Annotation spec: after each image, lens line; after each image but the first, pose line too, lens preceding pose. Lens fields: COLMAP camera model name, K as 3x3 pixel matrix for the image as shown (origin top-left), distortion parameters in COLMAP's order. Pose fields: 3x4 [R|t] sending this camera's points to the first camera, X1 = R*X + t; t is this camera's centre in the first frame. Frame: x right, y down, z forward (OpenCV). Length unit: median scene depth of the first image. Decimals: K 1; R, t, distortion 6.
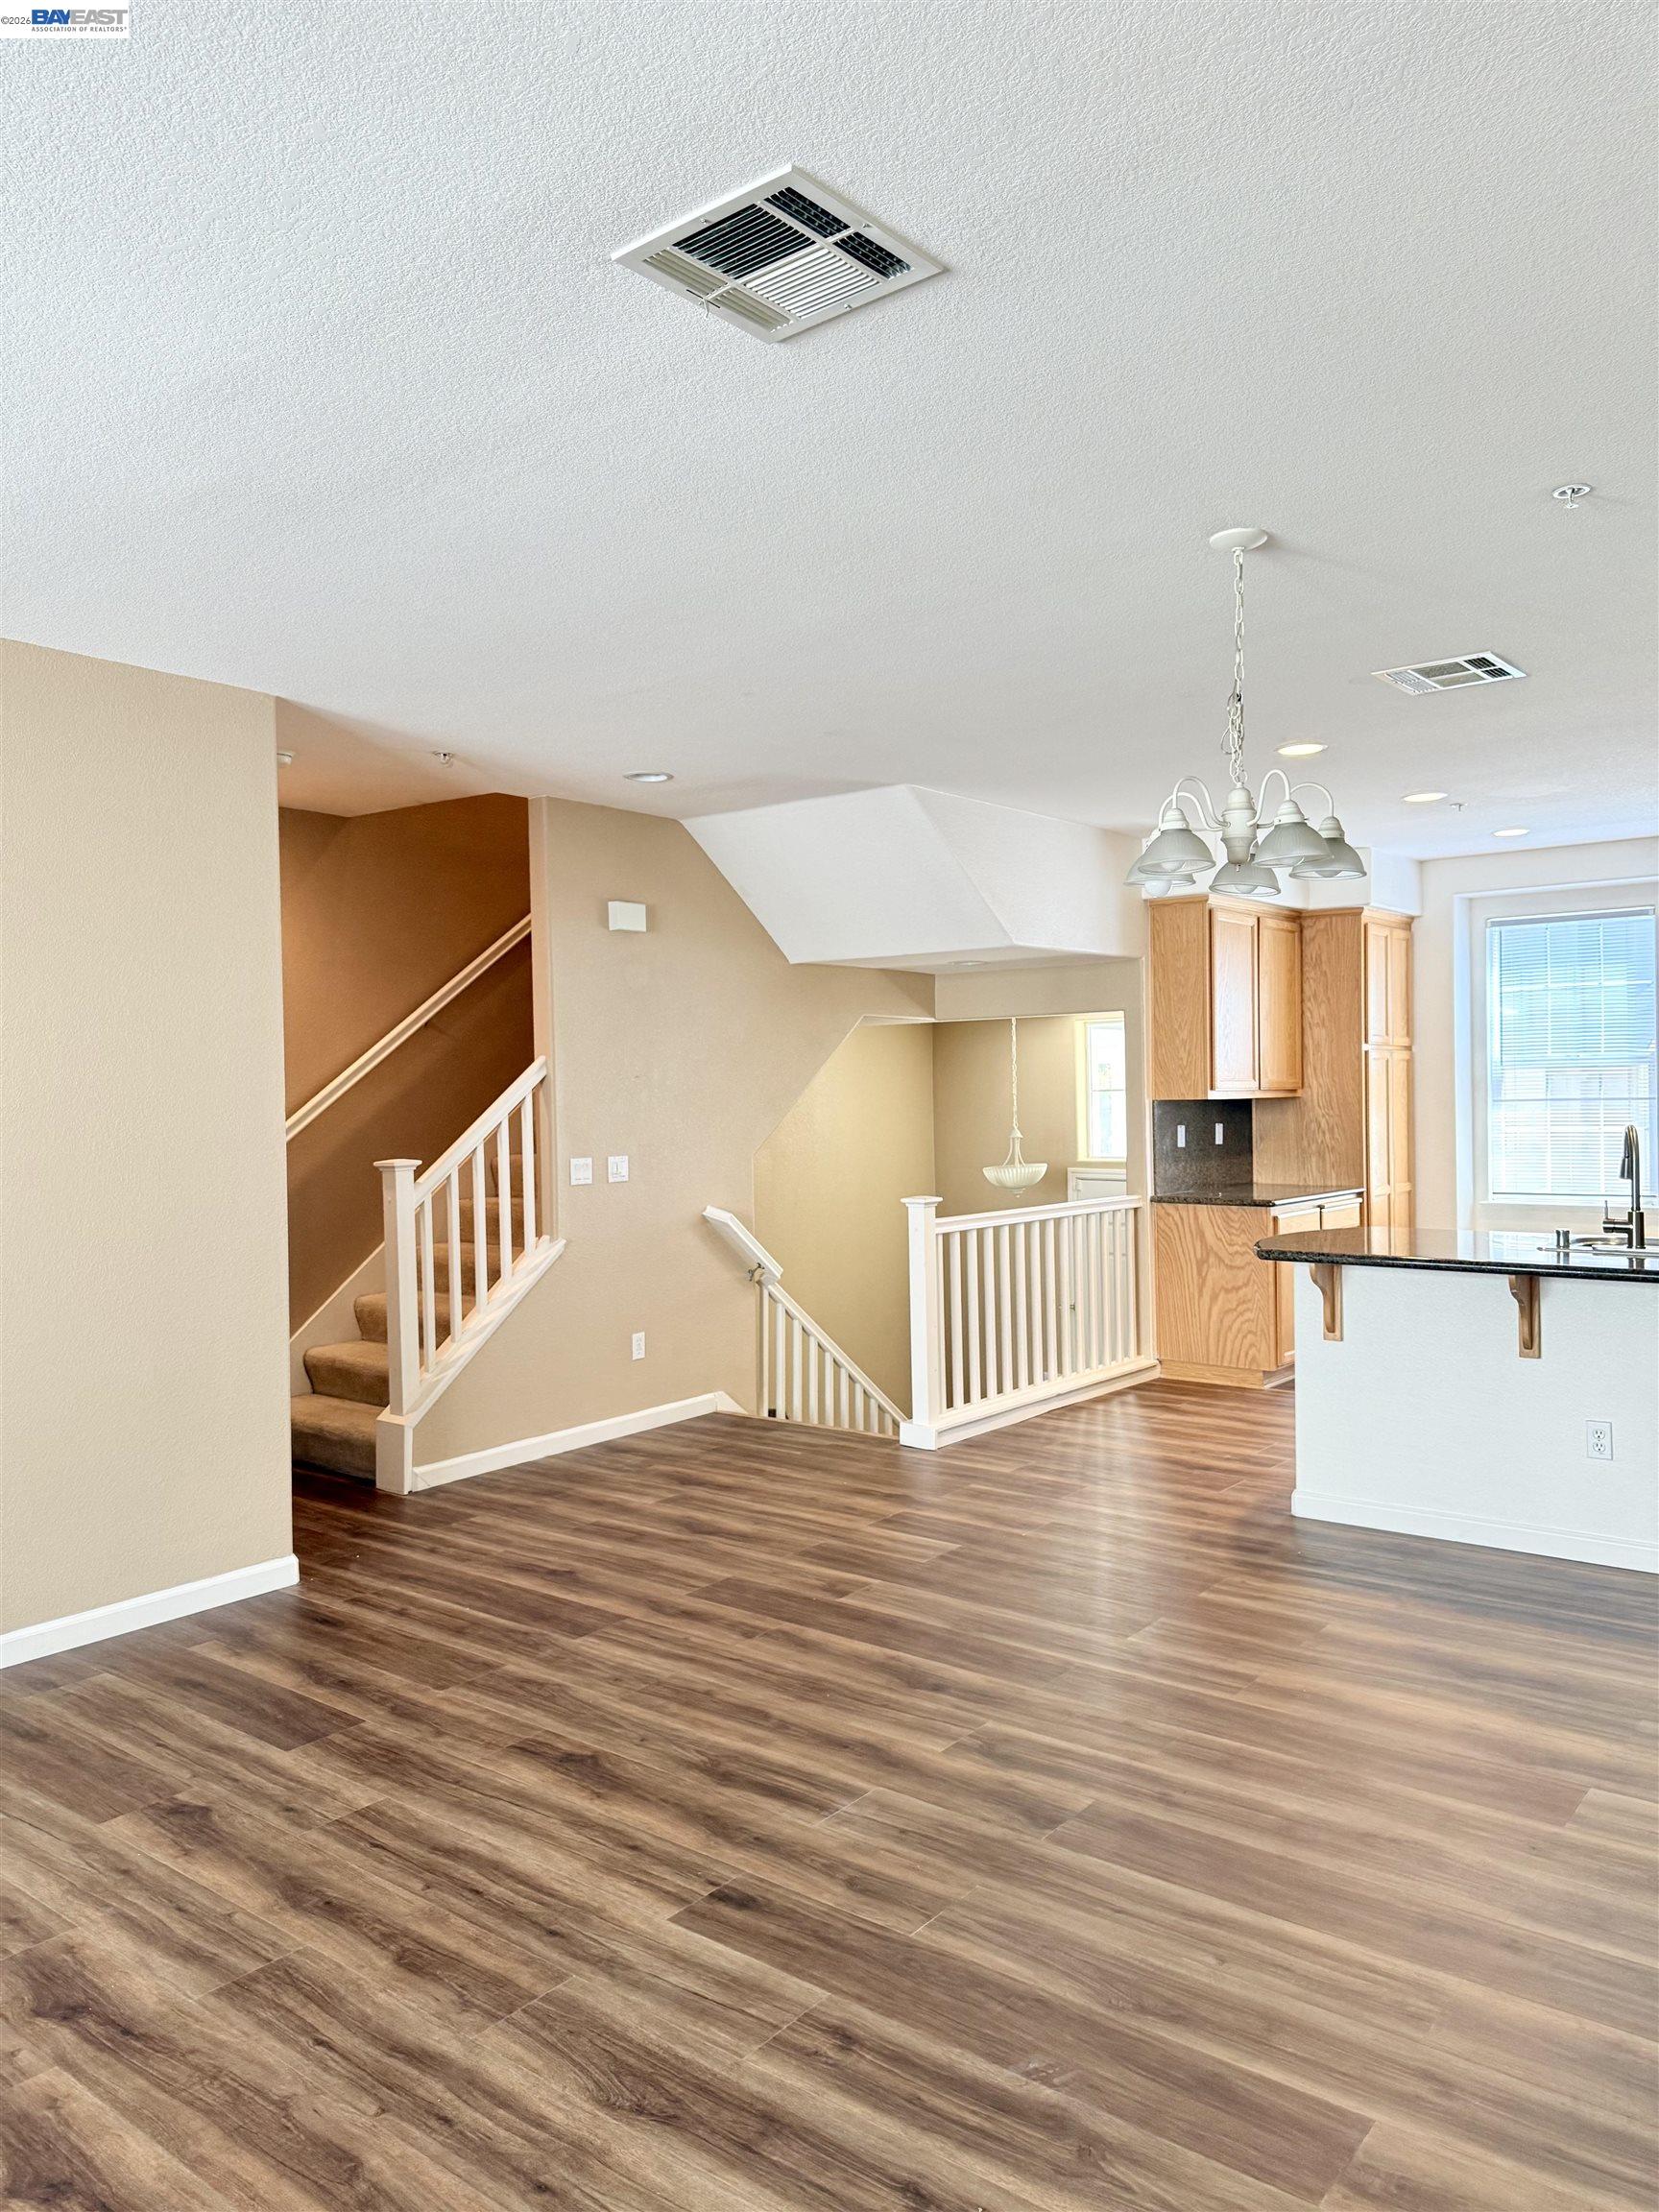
lens RADIAL K [[1544.8, 0, 835.1], [0, 1544.8, 1124.9], [0, 0, 1]] dist [0.134939, -0.251640]
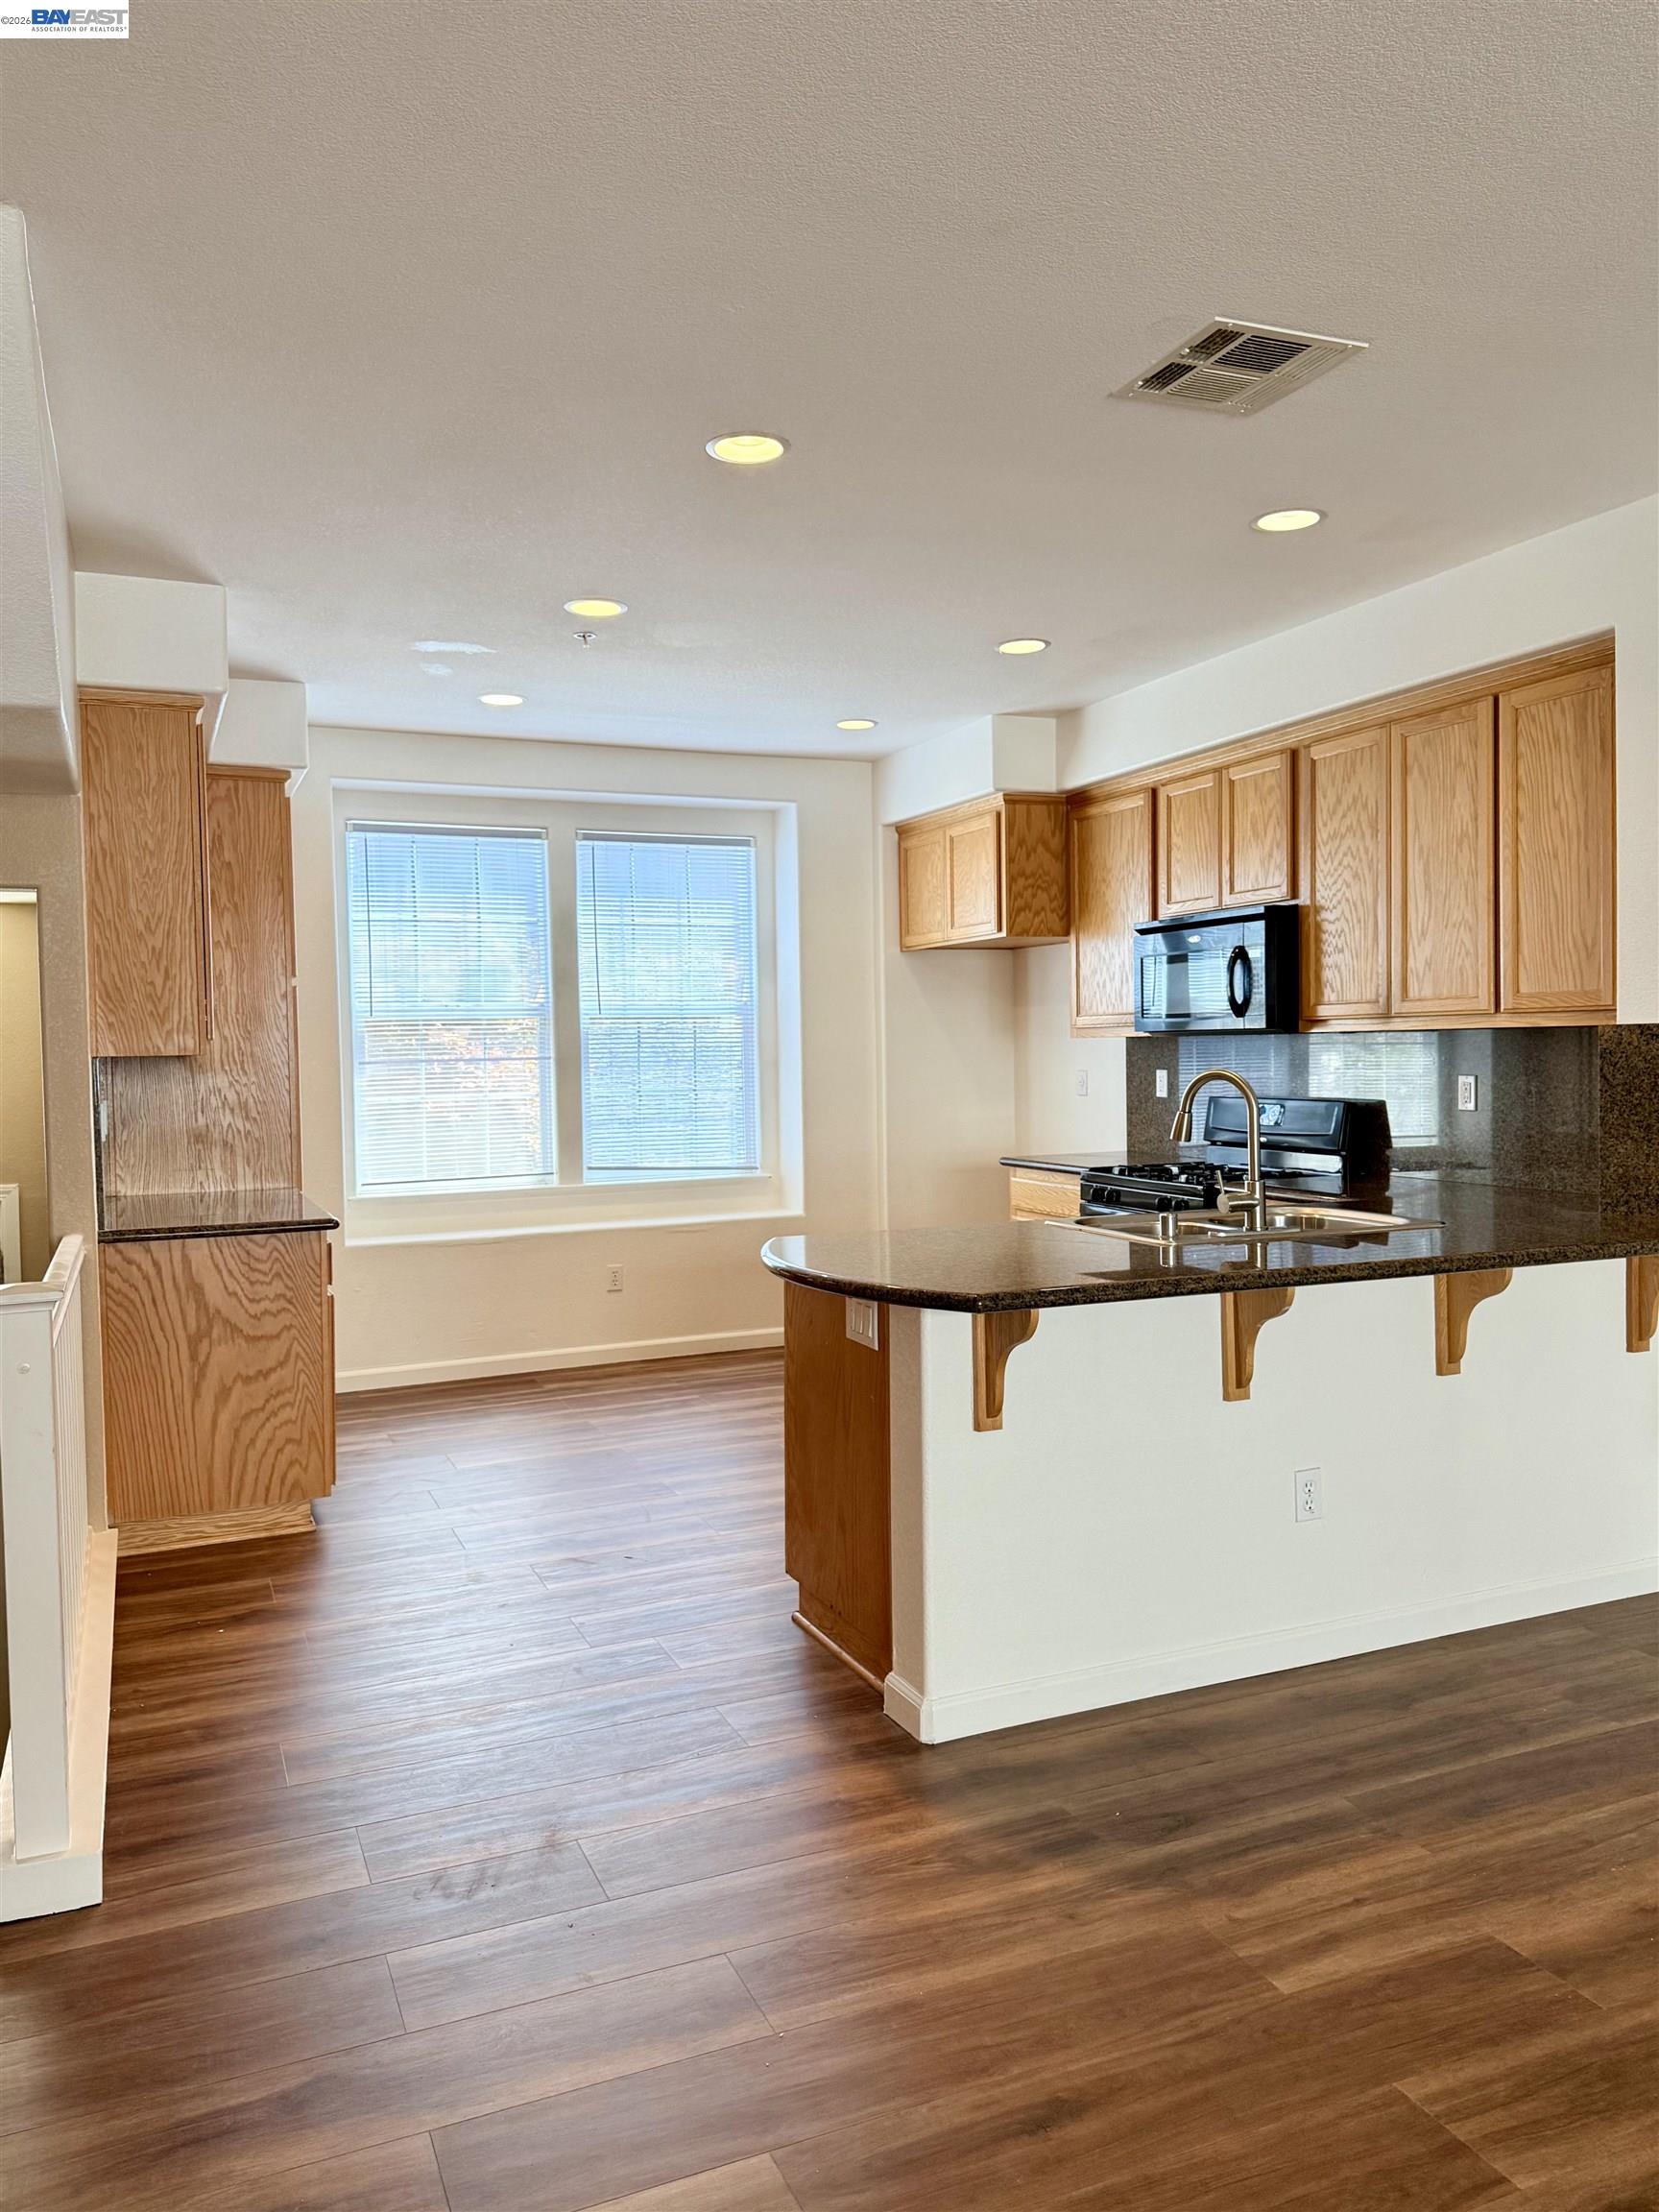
lens RADIAL K [[1573.2, 0, 801.7], [0, 1573.2, 1117.2], [0, 0, 1]] dist [0.086872, -0.131086]
pose [[0.481861, -0.033351, 0.875613, -0.183875], [0.030601, 0.999306, 0.021222, 0.000884], [-0.875713, 0.016569, 0.482548, 0.567171]]
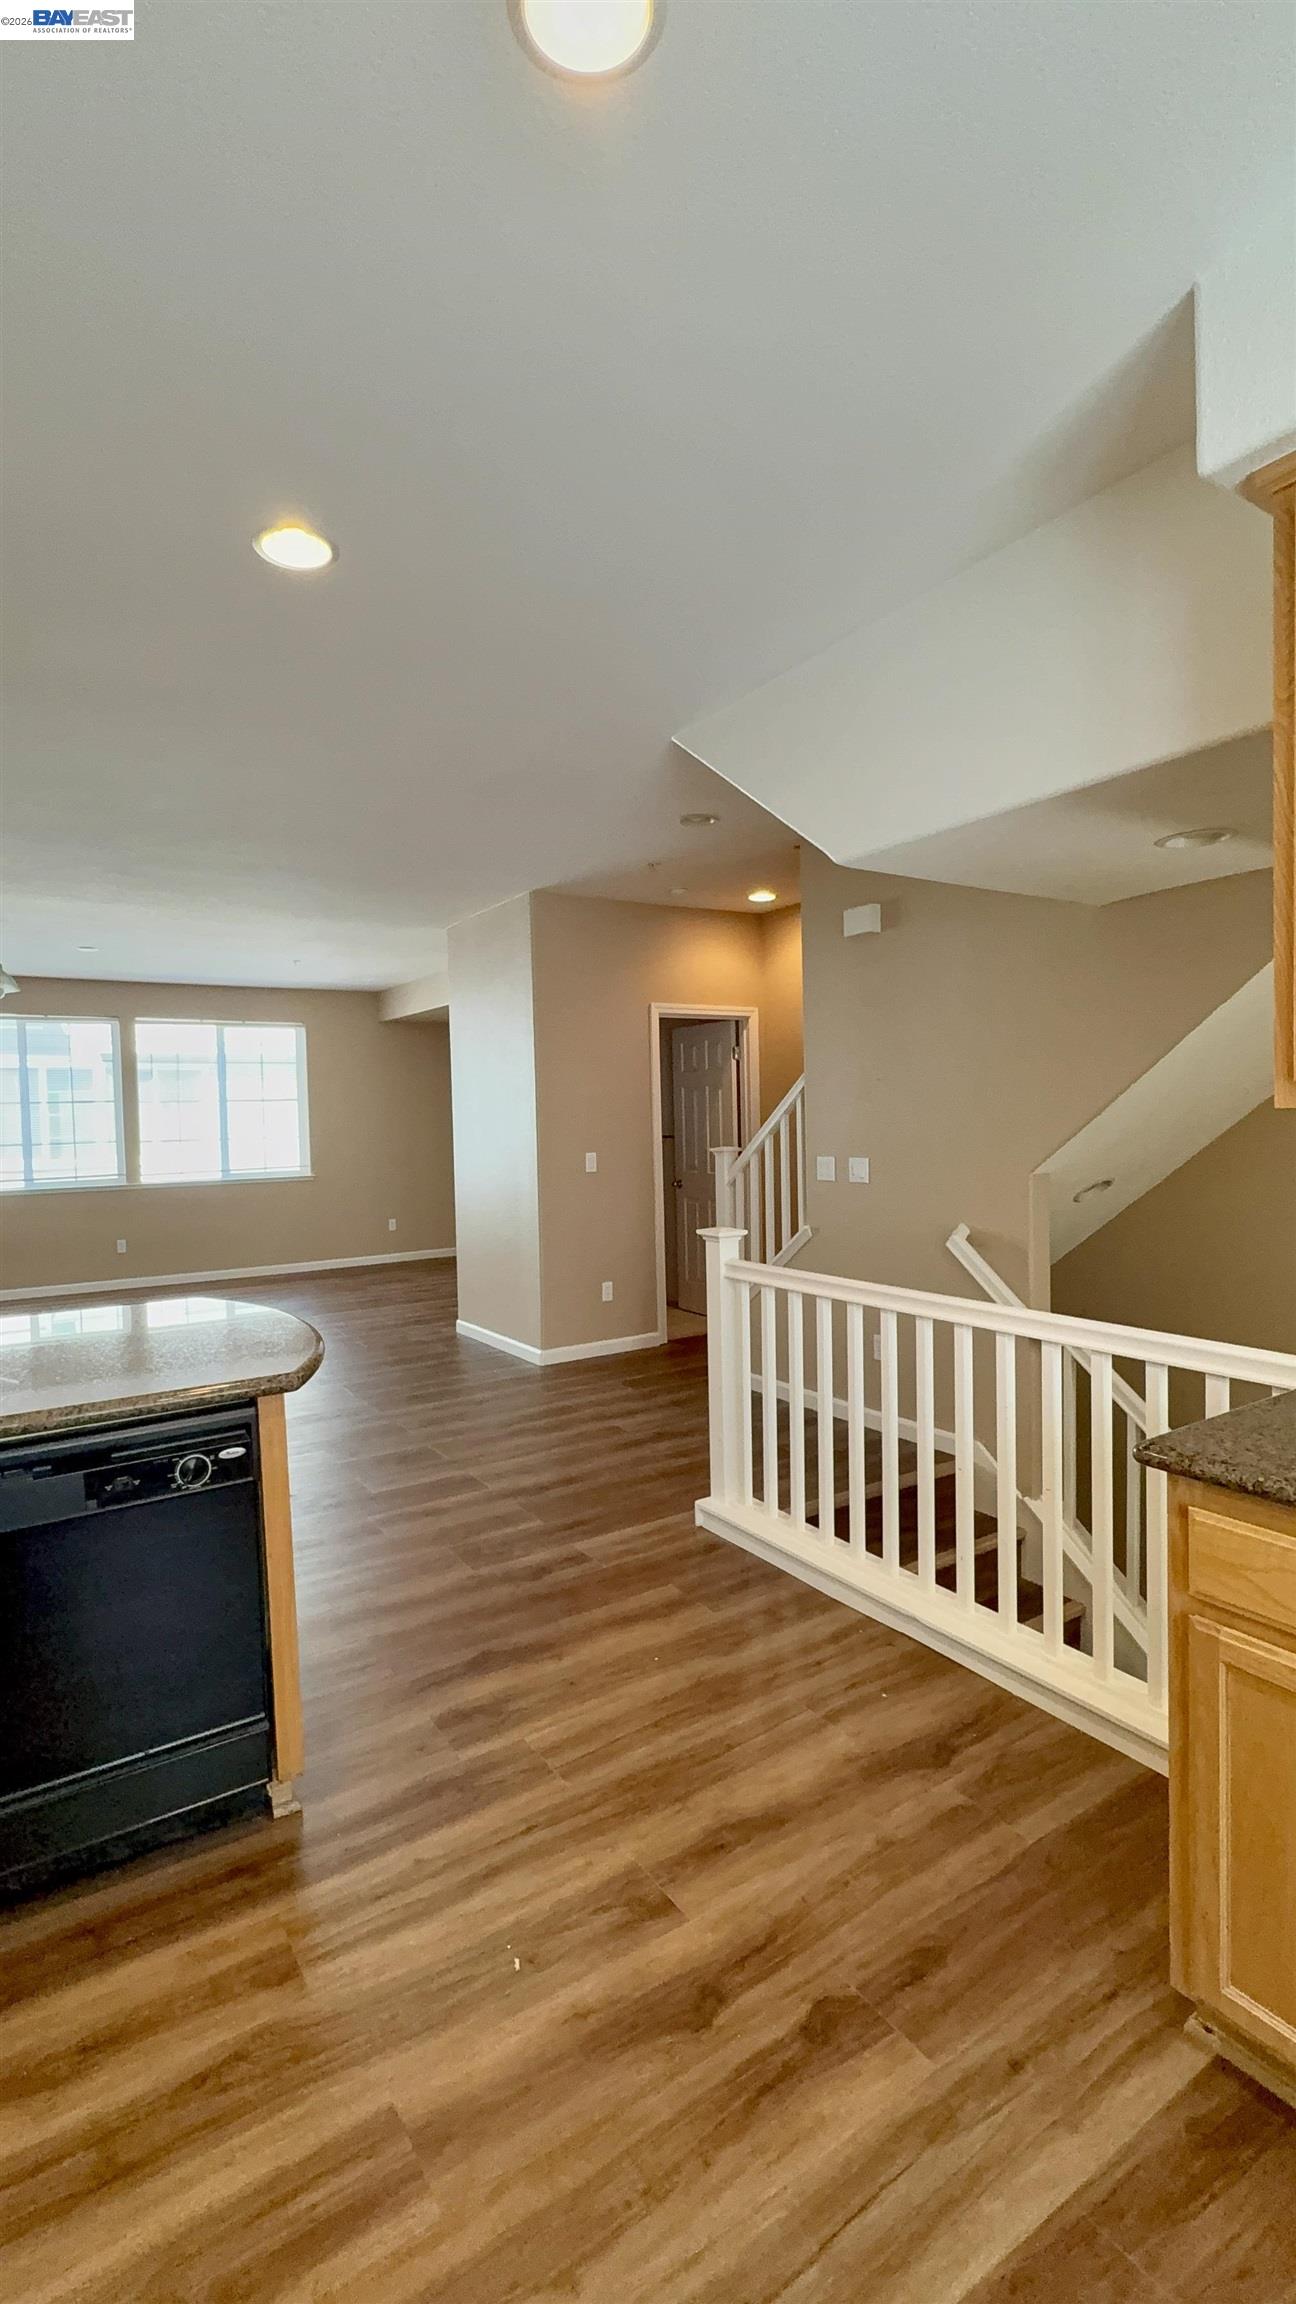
lens RADIAL K [[1039.6, 0, 636.7], [0, 1039.6, 1153.3], [0, 0, 1]] dist [0.001124, 0.000489]
pose [[-0.318857, 0.060605, -0.945863, 0.528249], [0.011584, 0.998128, 0.060048, -0.023171], [0.947732, 0.008190, -0.318962, 1.020415]]
